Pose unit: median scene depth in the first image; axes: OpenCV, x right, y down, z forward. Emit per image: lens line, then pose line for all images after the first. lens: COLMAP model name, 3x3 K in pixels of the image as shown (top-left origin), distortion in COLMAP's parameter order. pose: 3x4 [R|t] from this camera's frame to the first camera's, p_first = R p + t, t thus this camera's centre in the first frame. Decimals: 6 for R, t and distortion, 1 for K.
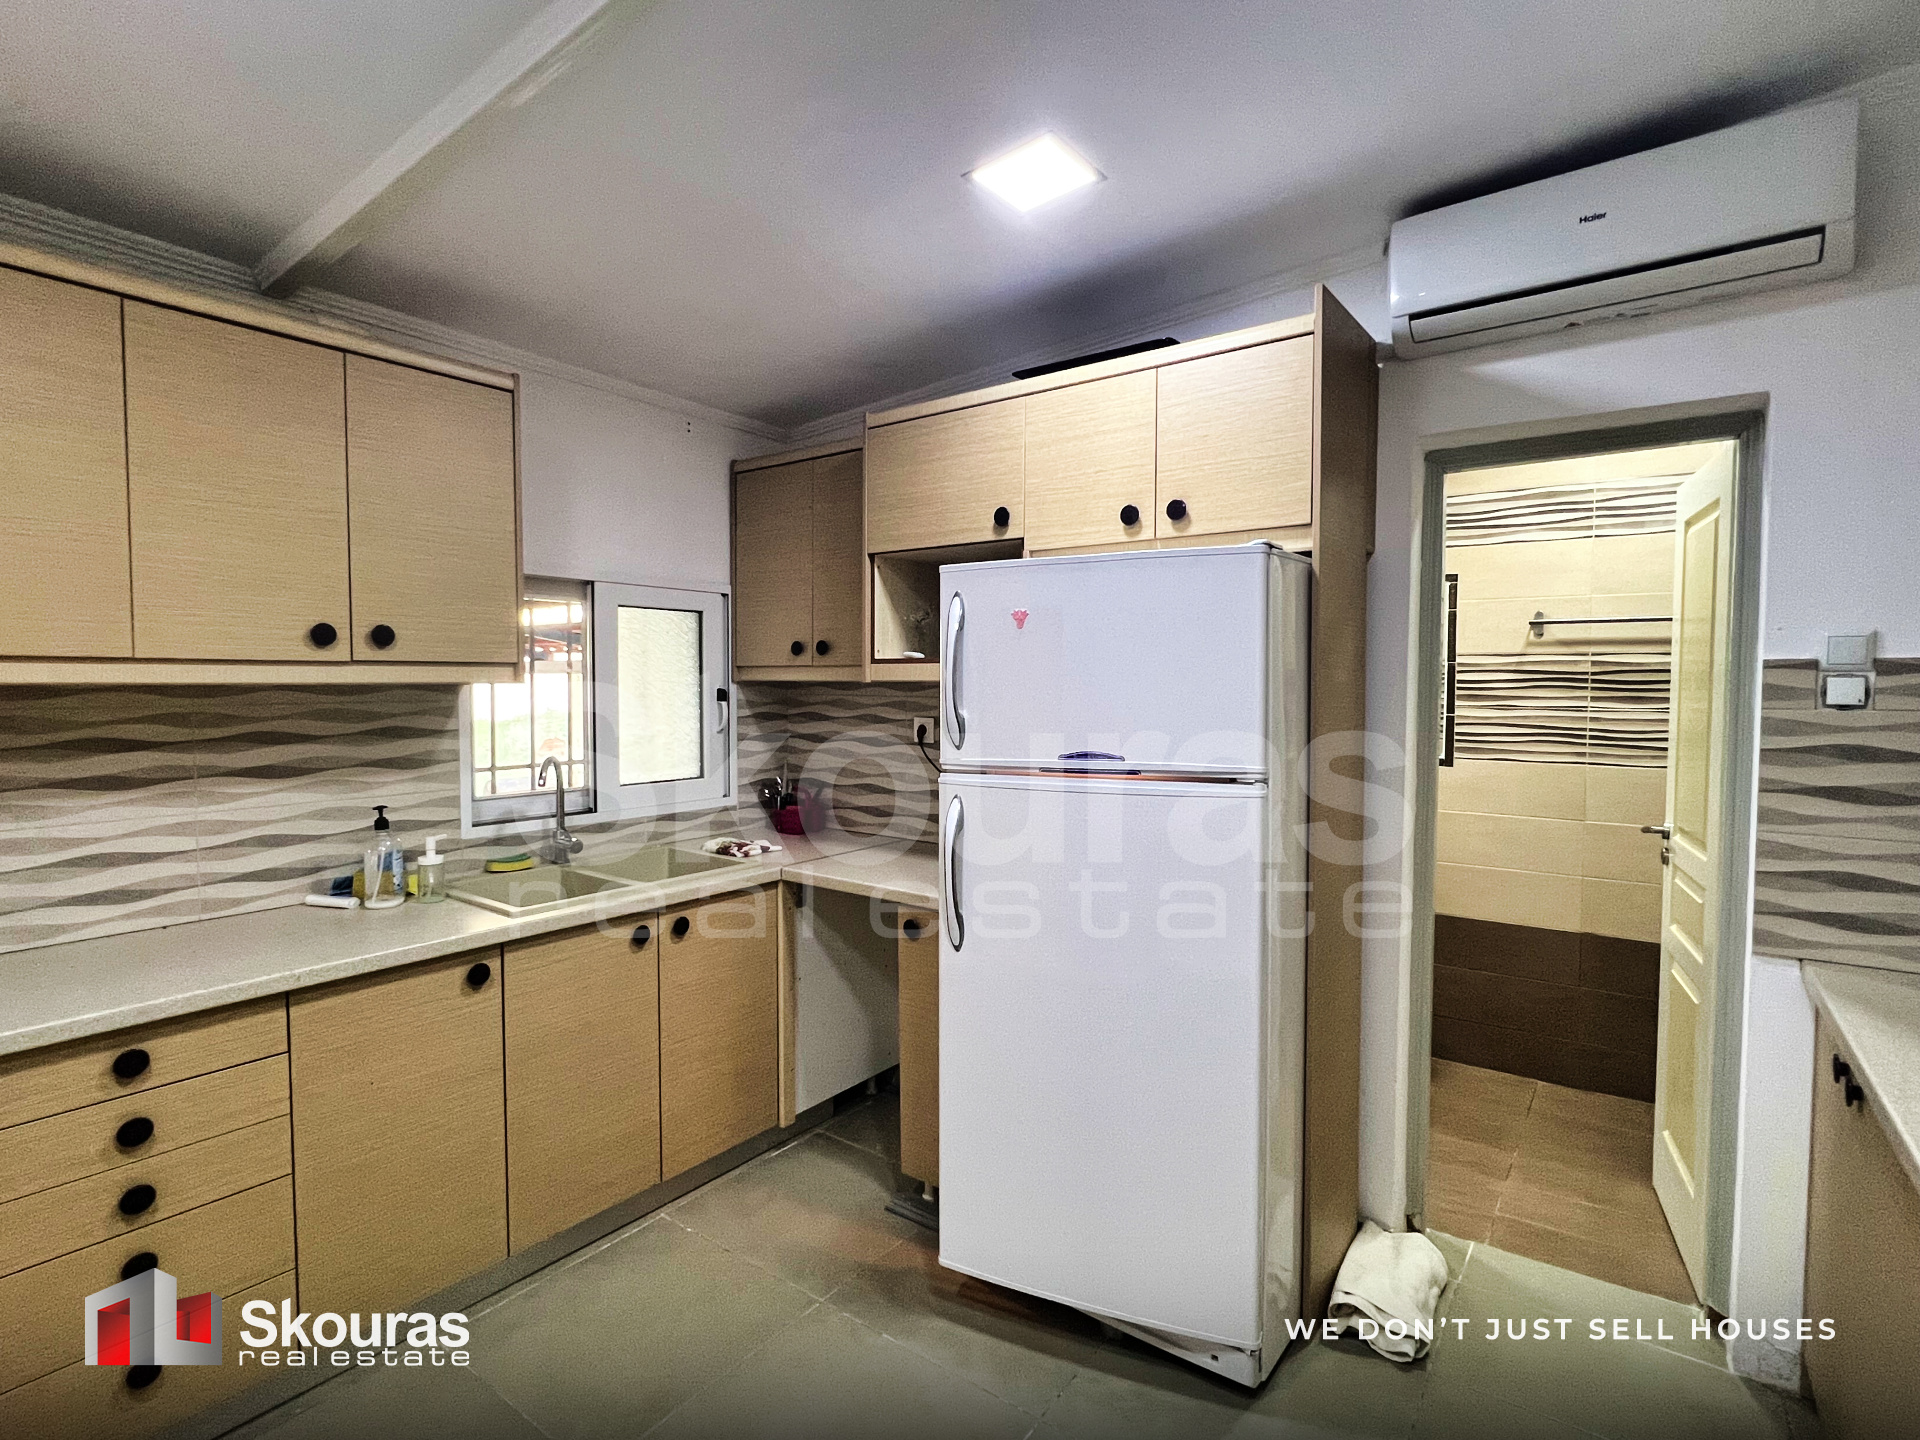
lens RADIAL K [[944.5, 0, 949.7], [0, 944.5, 719.0], [0, 0, 1]] dist [-0.002662, 0.001080]
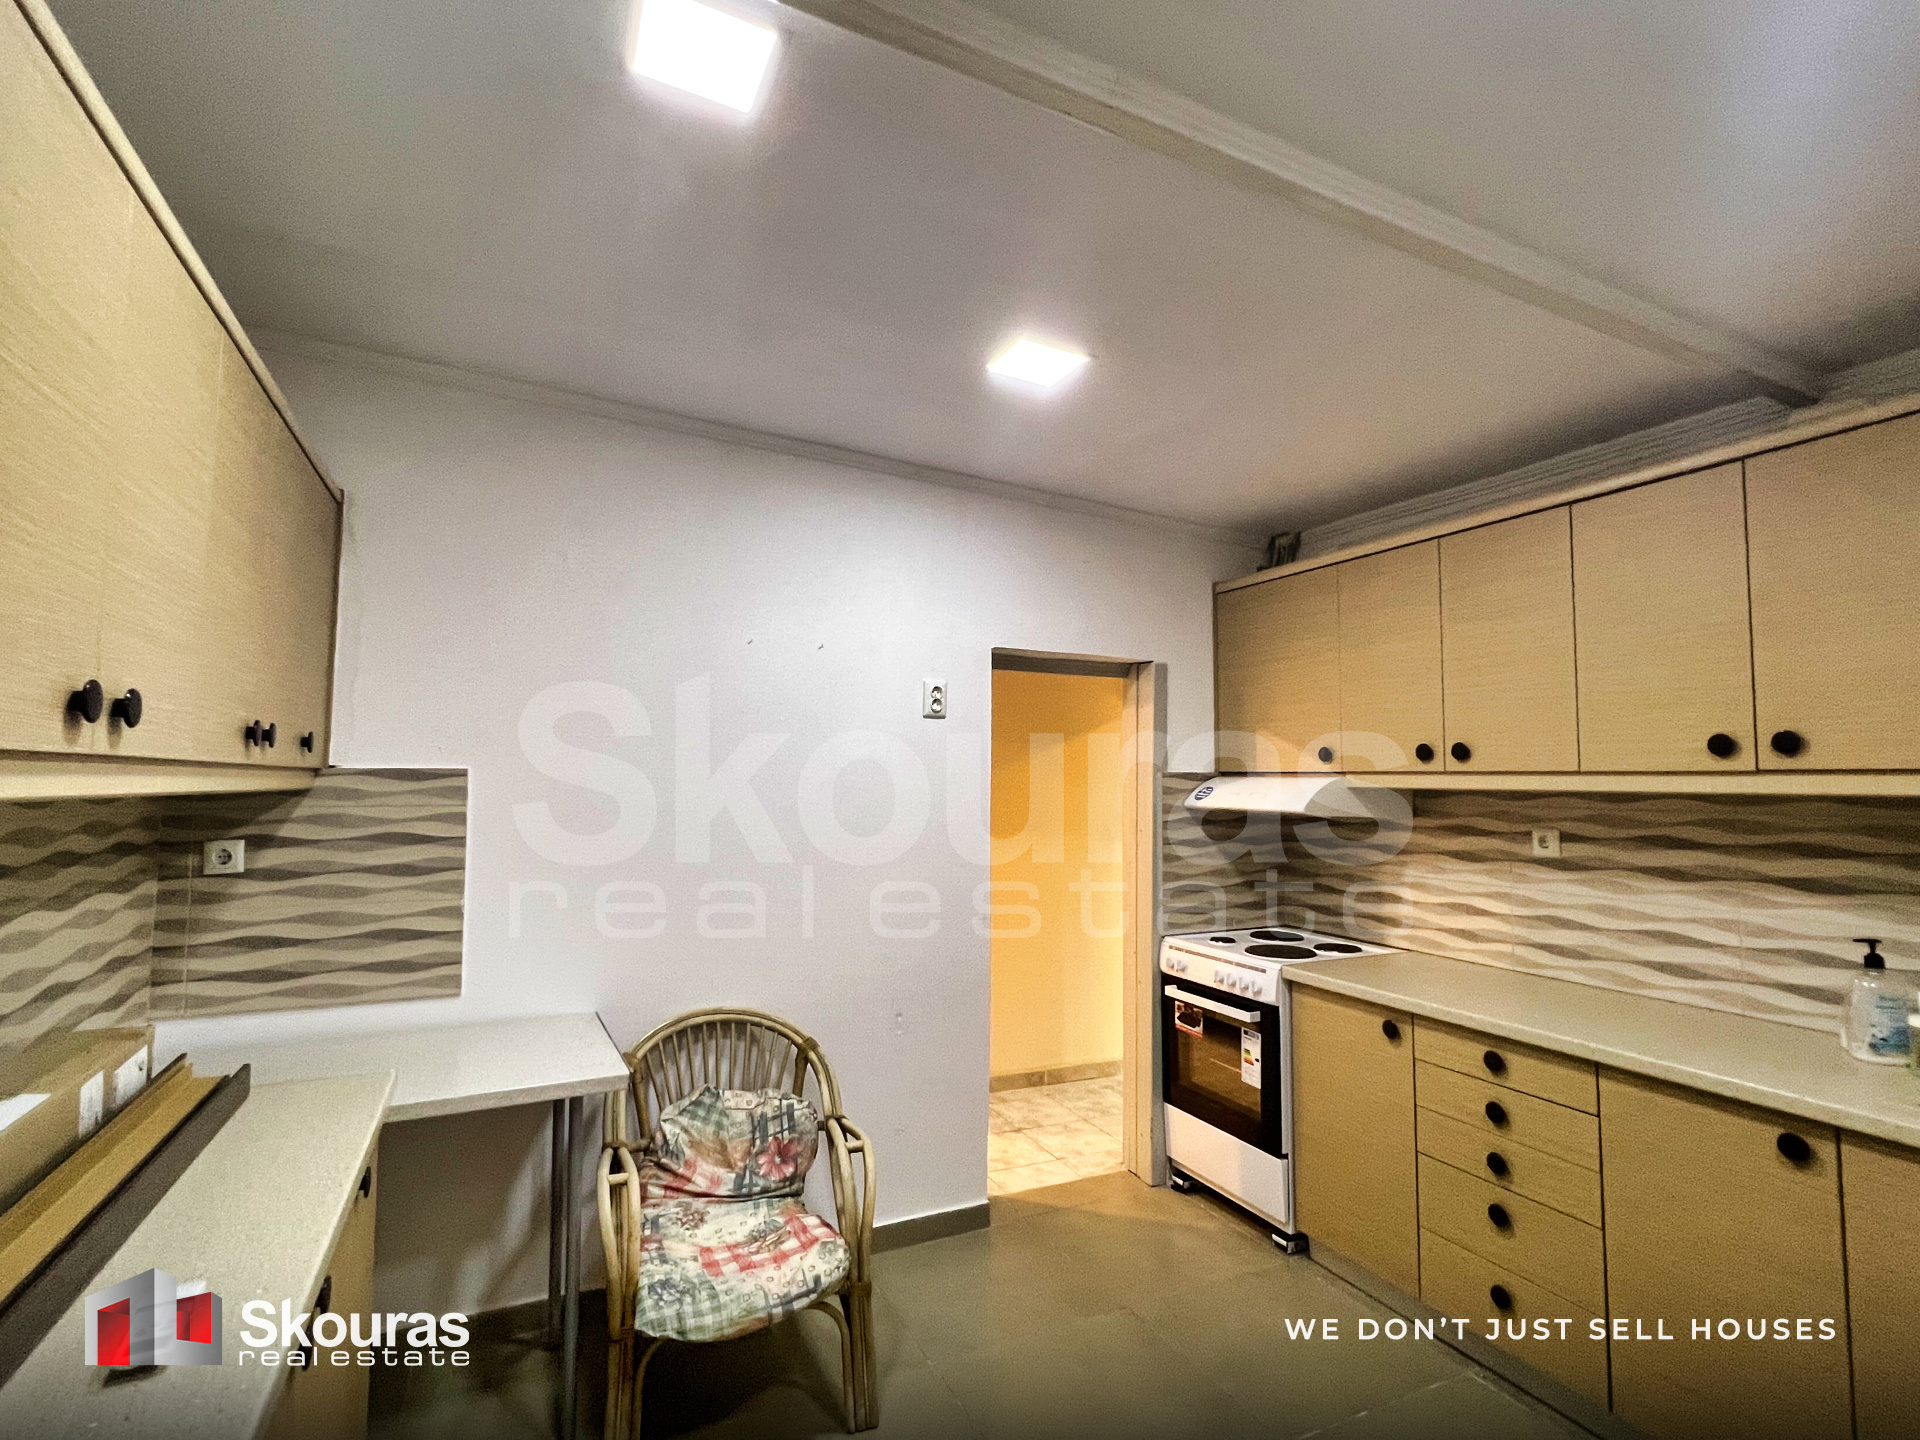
lens RADIAL K [[944.5, 0, 952.1], [0, 944.5, 720.9], [0, 0, 1]] dist [-0.002662, 0.001080]
pose [[-0.480388, -0.056844, -0.875212, 0.593759], [-0.043980, 0.998203, -0.040692, -0.036273], [0.875953, 0.018944, -0.482025, 0.735312]]
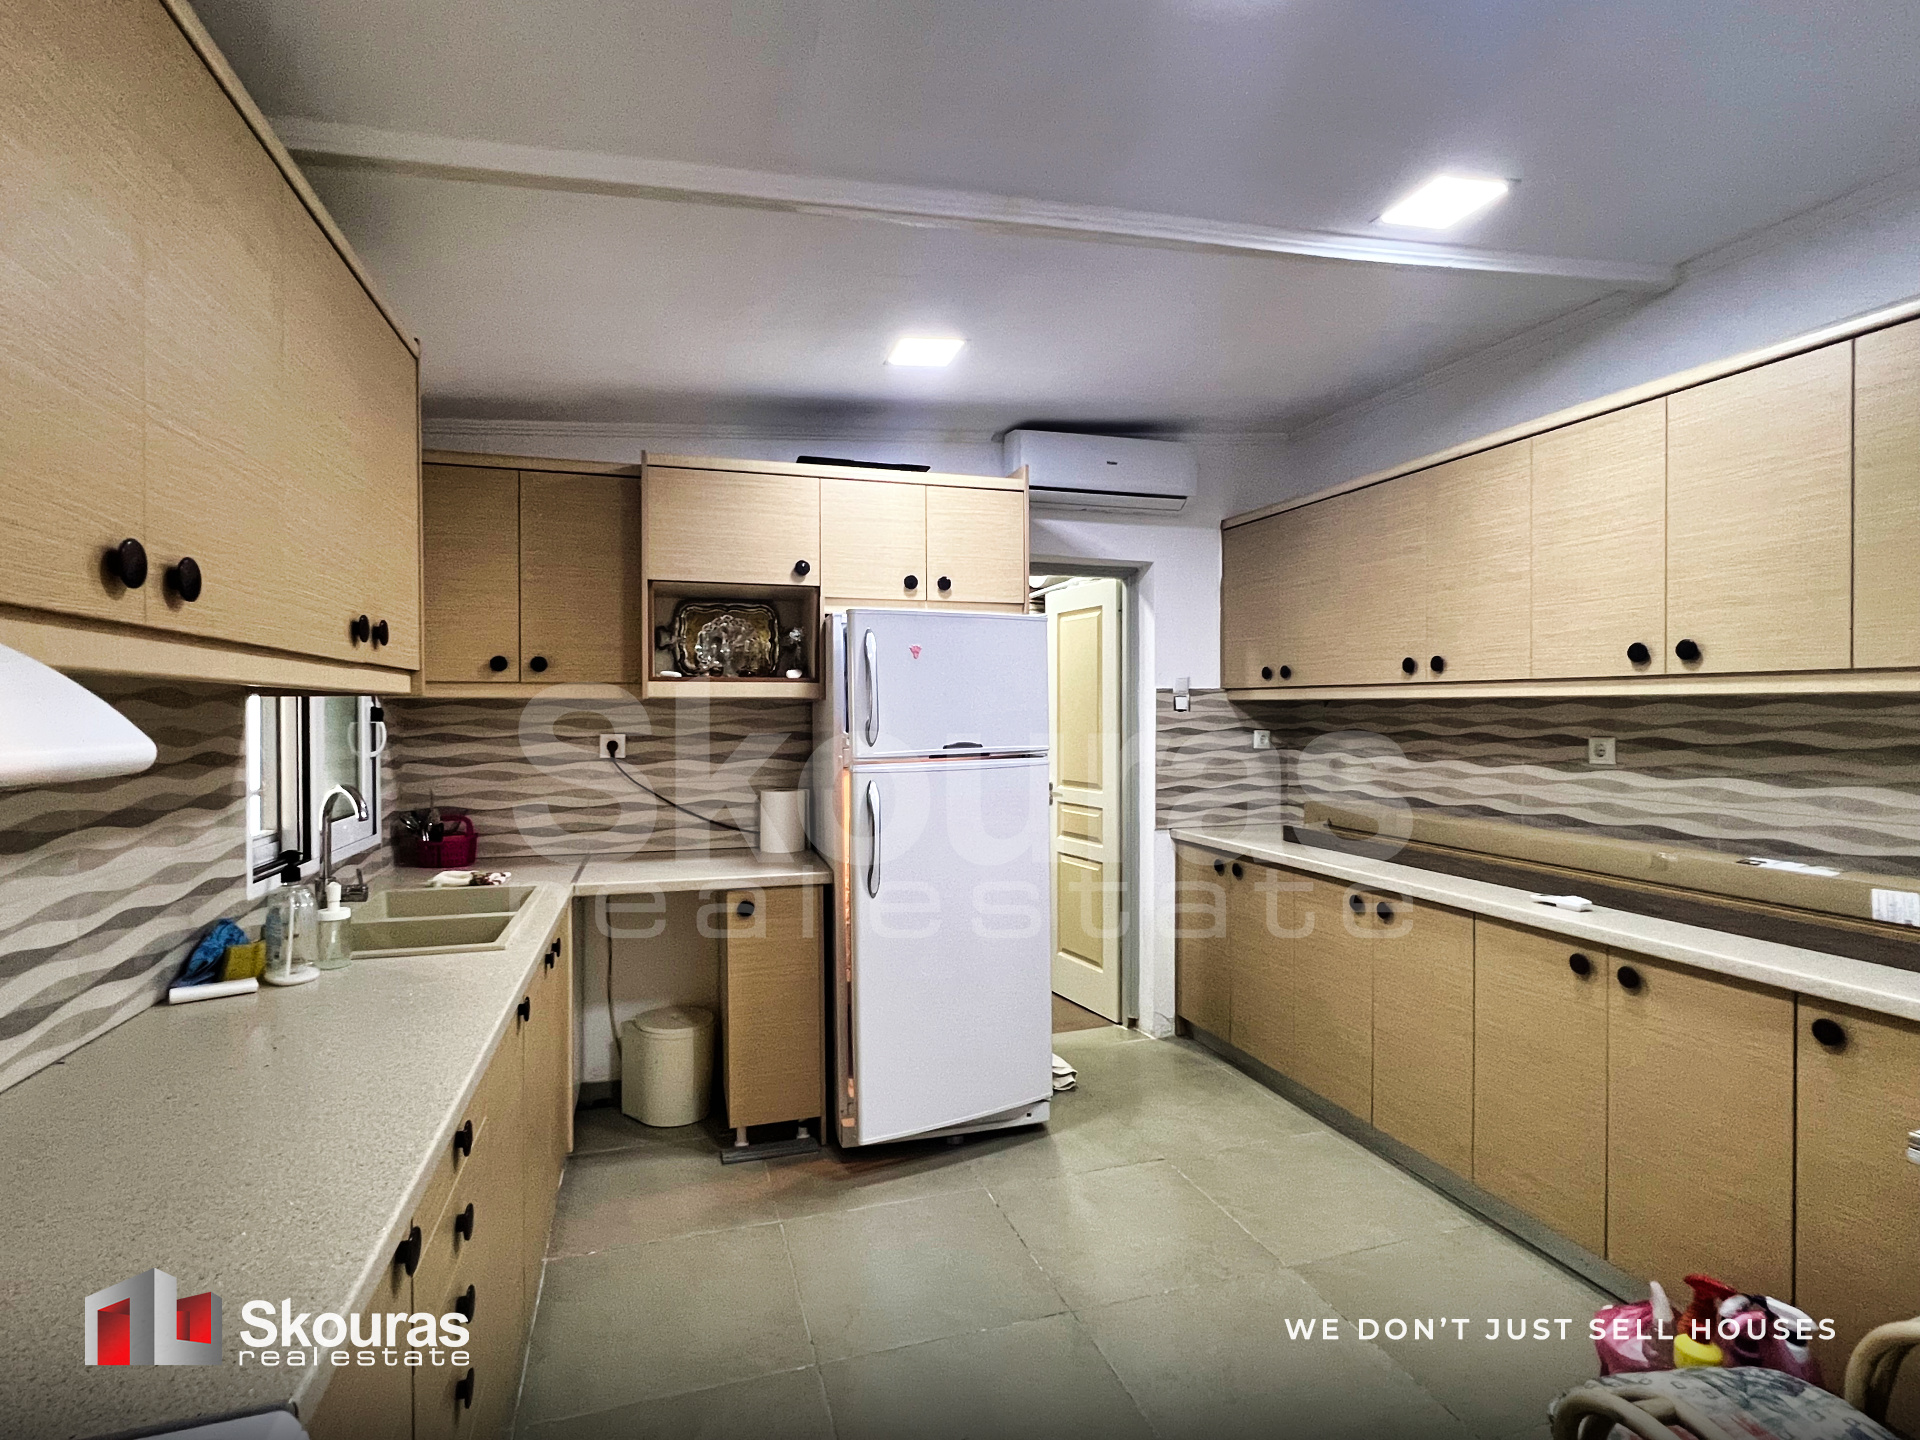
lens RADIAL K [[944.5, 0, 957.6], [0, 944.5, 715.6], [0, 0, 1]] dist [-0.002662, 0.001080]
pose [[0.585662, -0.006005, 0.810533, -0.970829], [0.037402, 0.999108, -0.019623, 0.019203], [-0.809692, 0.041808, 0.585364, 0.111724]]
